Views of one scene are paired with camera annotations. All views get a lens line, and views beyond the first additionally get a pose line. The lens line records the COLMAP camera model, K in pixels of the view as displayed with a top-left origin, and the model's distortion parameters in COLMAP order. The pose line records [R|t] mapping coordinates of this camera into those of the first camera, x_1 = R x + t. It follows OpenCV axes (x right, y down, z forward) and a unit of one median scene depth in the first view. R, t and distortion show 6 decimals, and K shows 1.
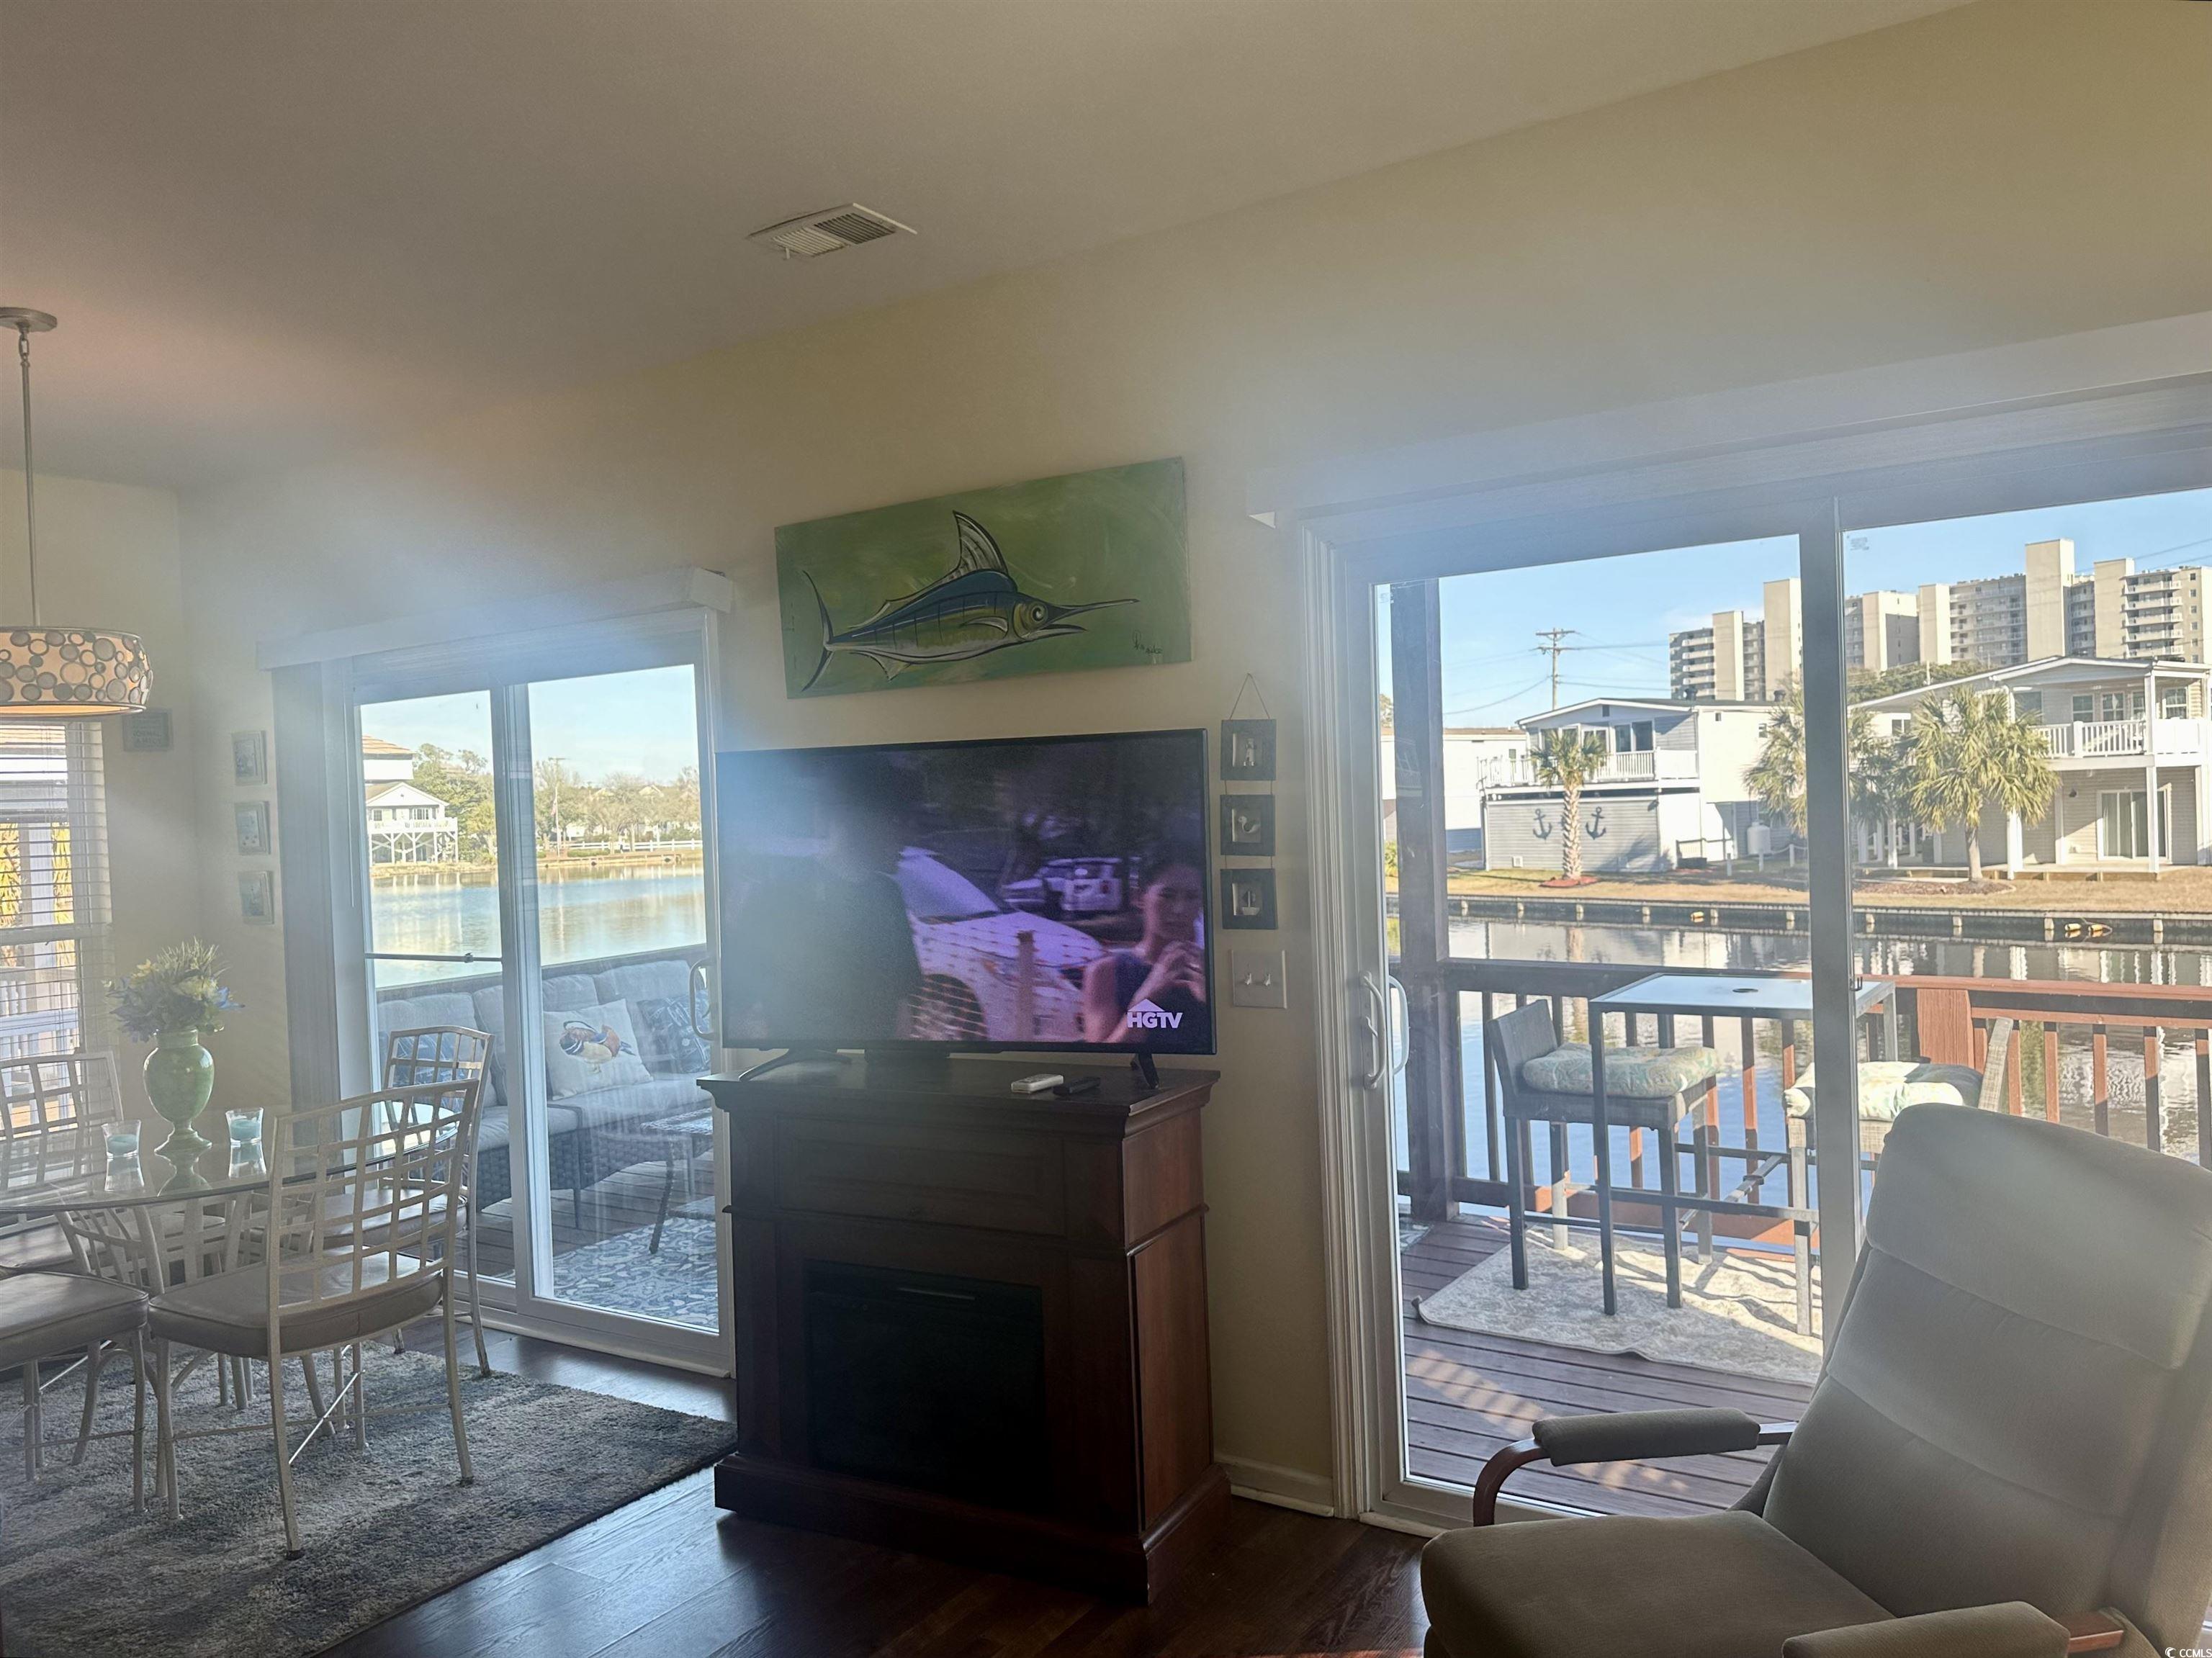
lens RADIAL K [[1574.1, 0, 1104.9], [0, 1574.1, 824.6], [0, 0, 1]] dist [0.073317, -0.082908]
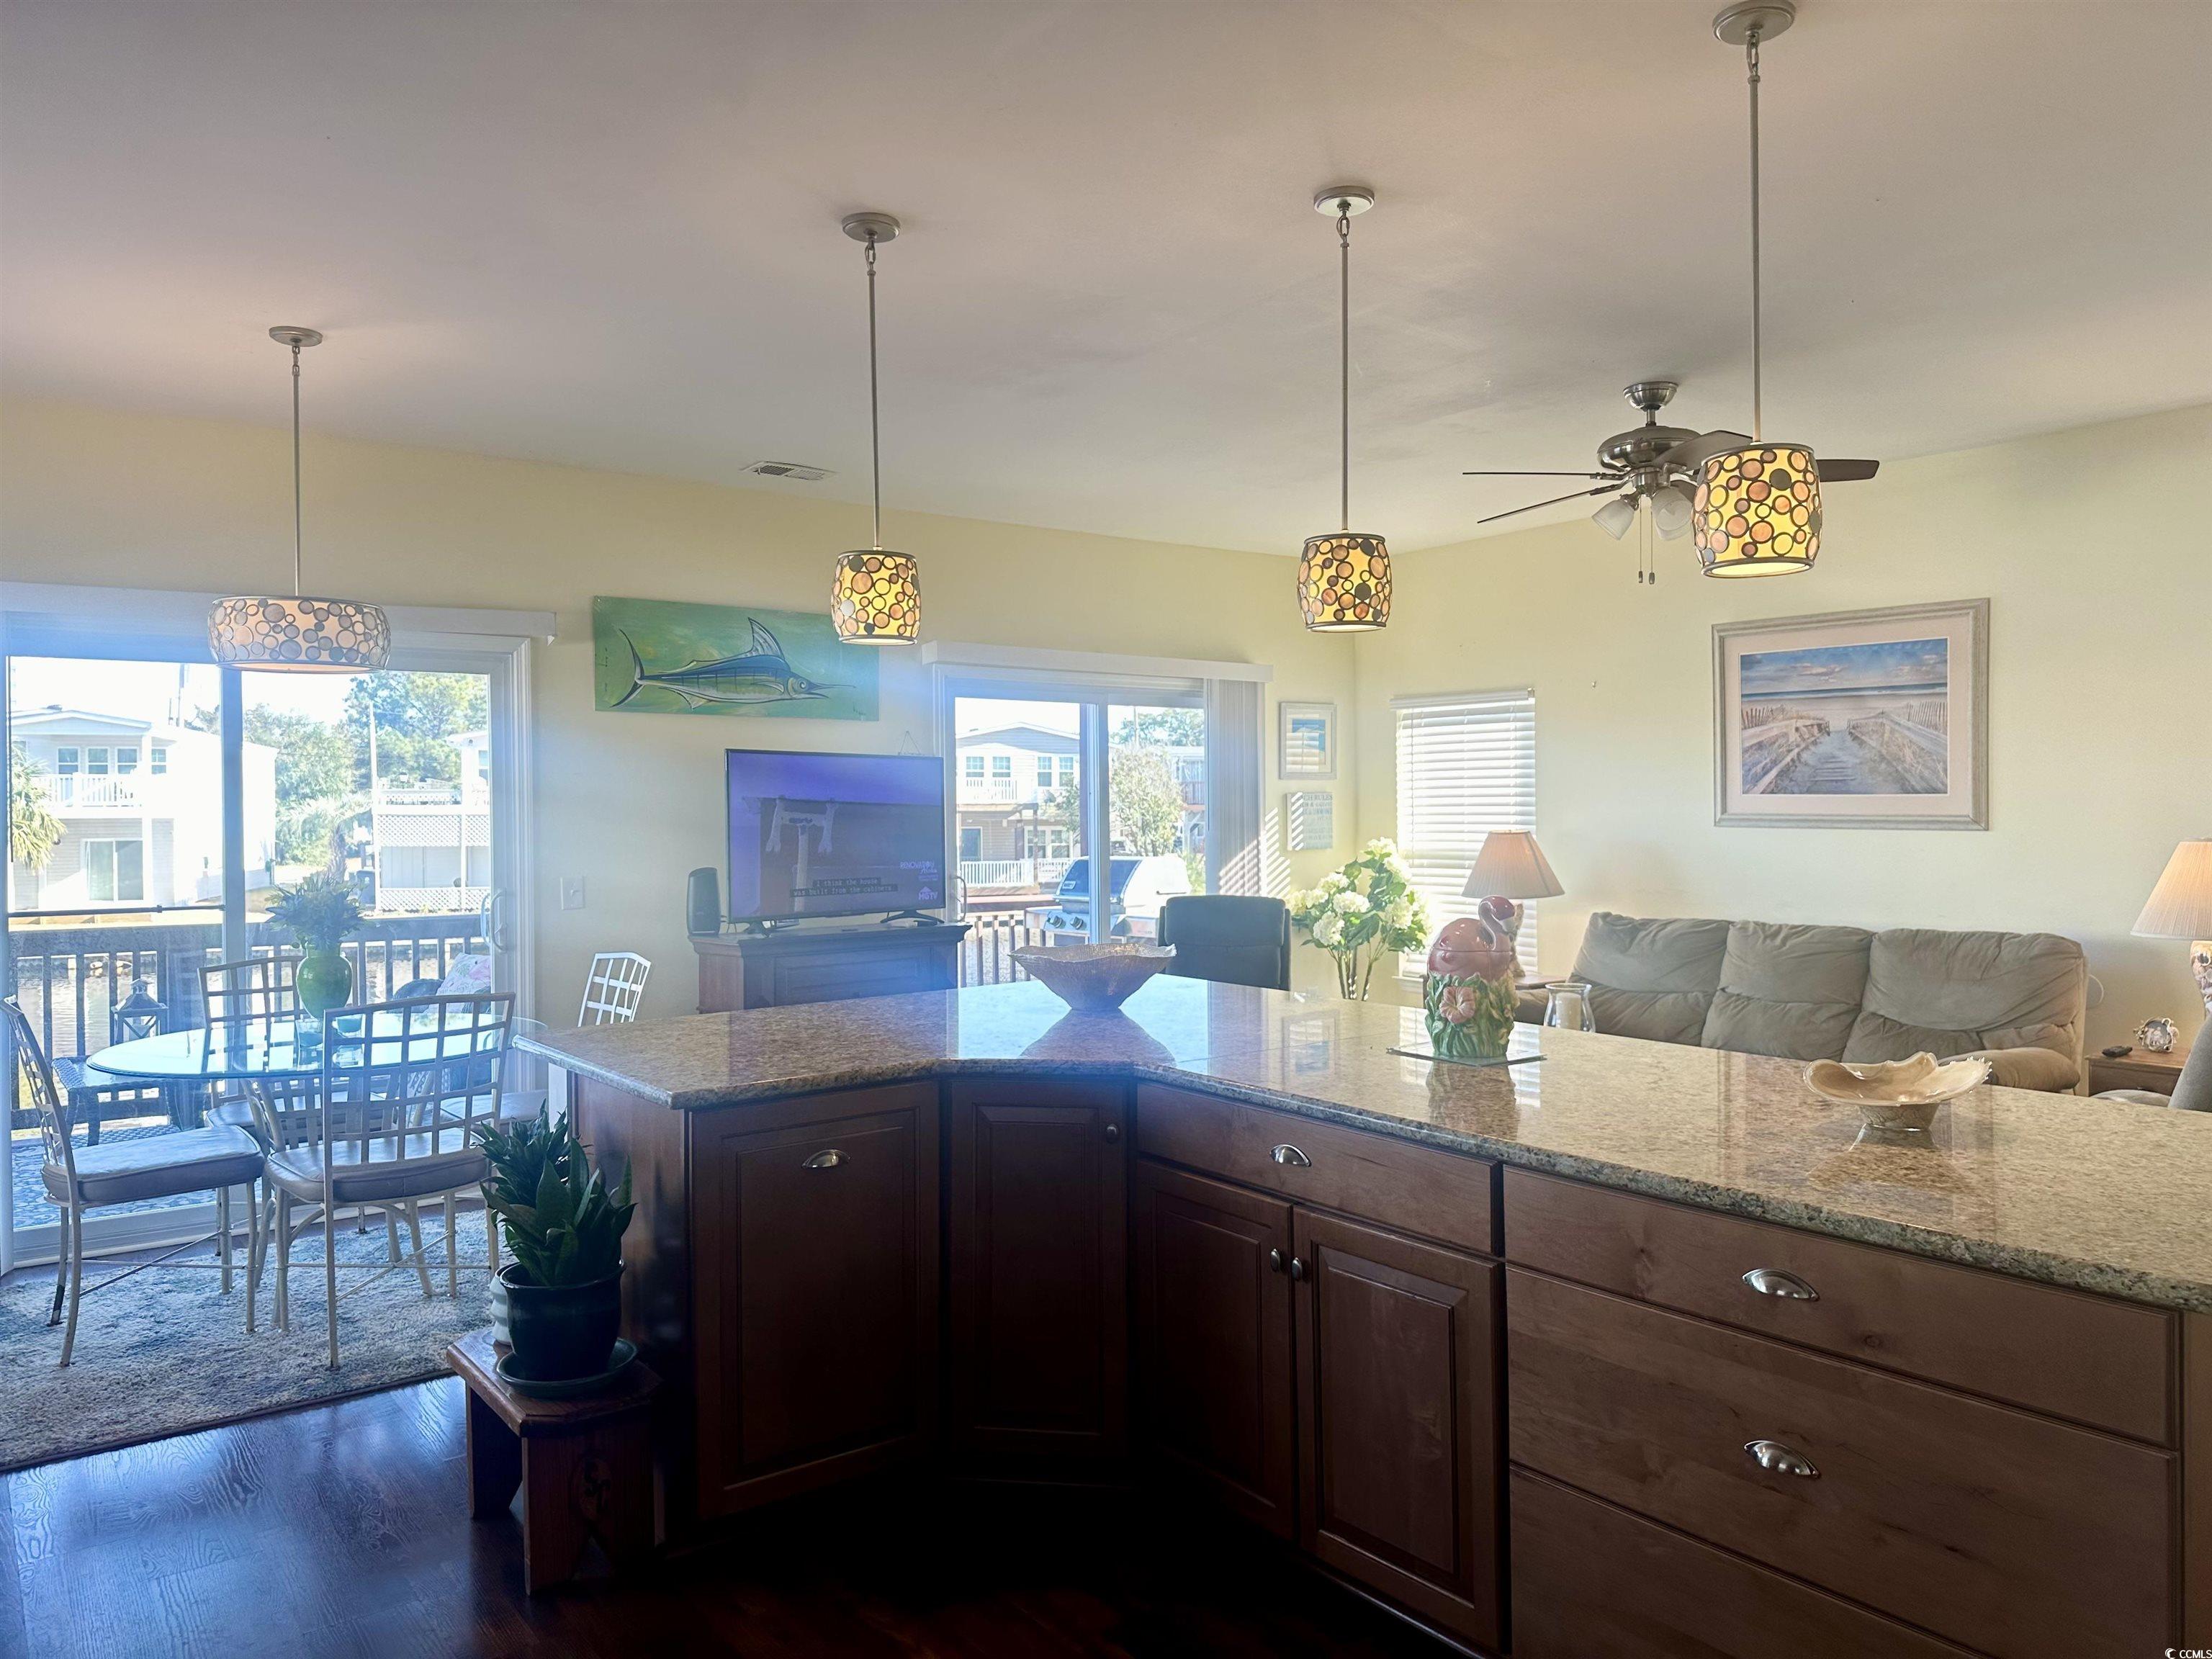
lens RADIAL K [[1527.7, 0, 1112.6], [0, 1527.7, 830.9], [0, 0, 1]] dist [0.116829, -0.161410]
pose [[0.337390, 0.024224, 0.941053, -1.023182], [0.006142, 0.999591, -0.027933, 0.056303], [-0.941345, 0.015204, 0.337103, 0.037820]]
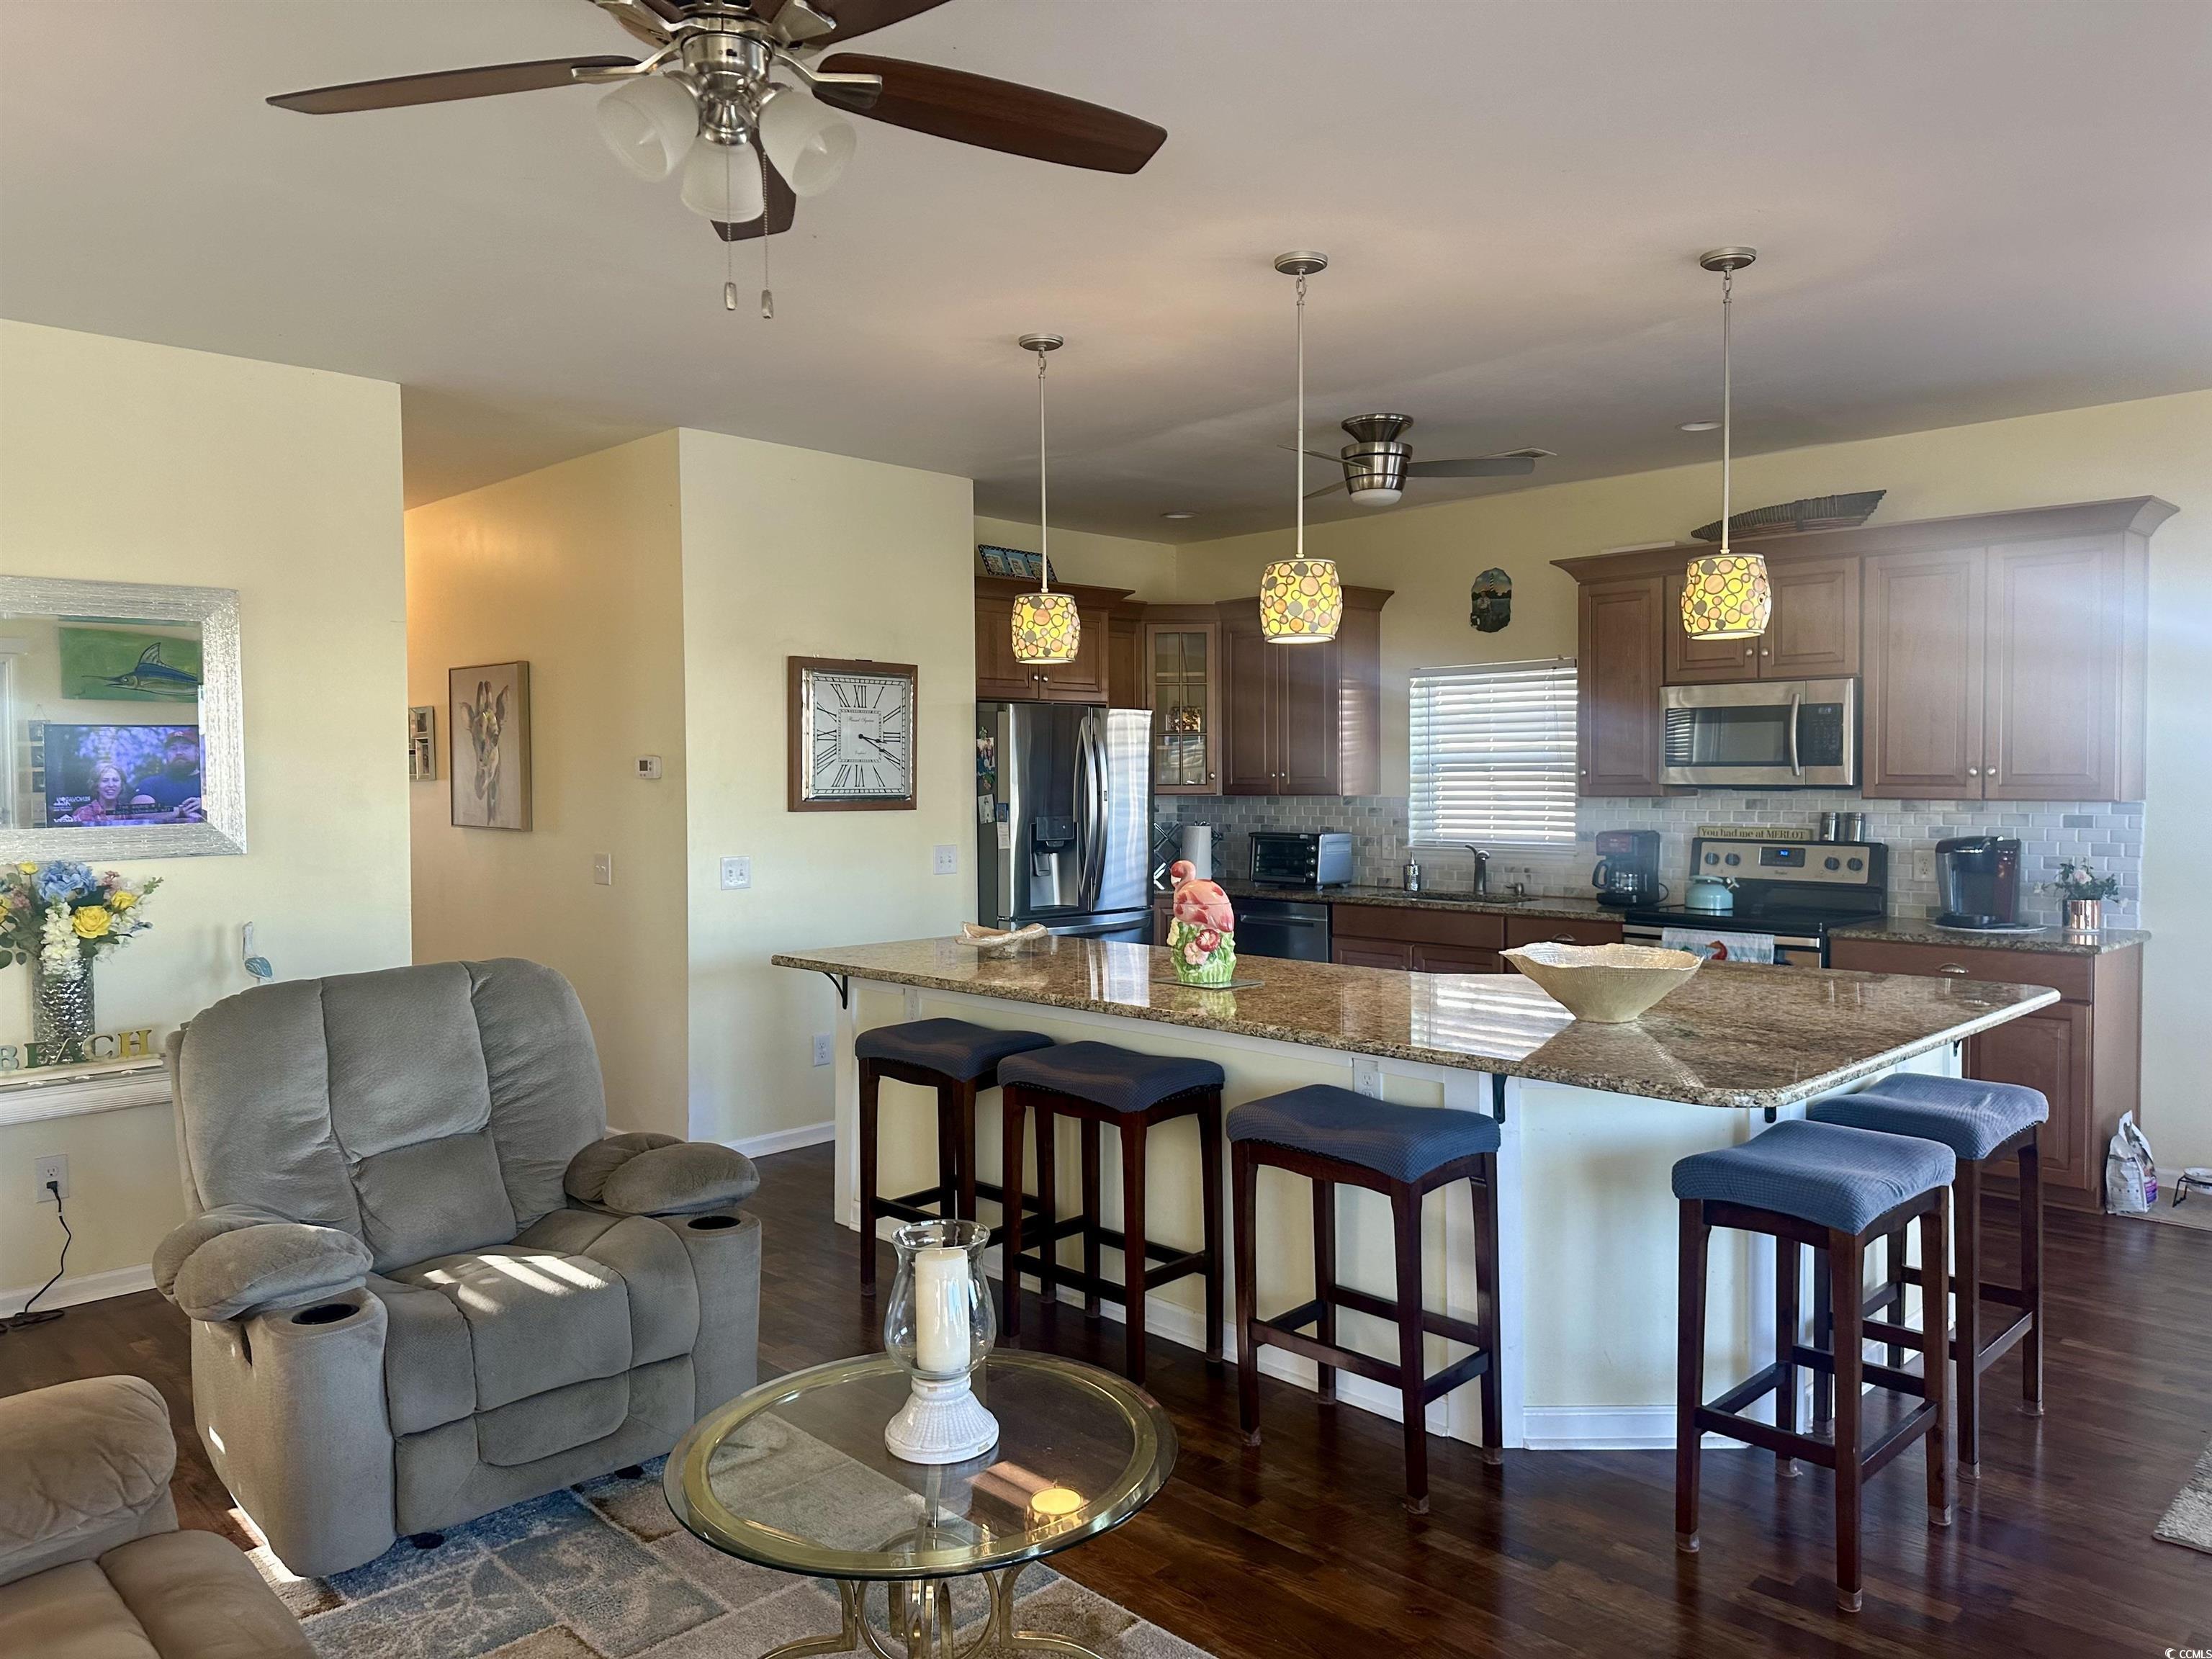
lens RADIAL K [[1547.7, 0, 1106.0], [0, 1547.7, 829.5], [0, 0, 1]] dist [0.041880, -0.043201]
pose [[-0.222459, 0.079747, -0.971675, 0.269182], [0.008038, 0.996765, 0.079966, -0.010578], [0.974909, 0.009979, -0.222381, 0.221921]]
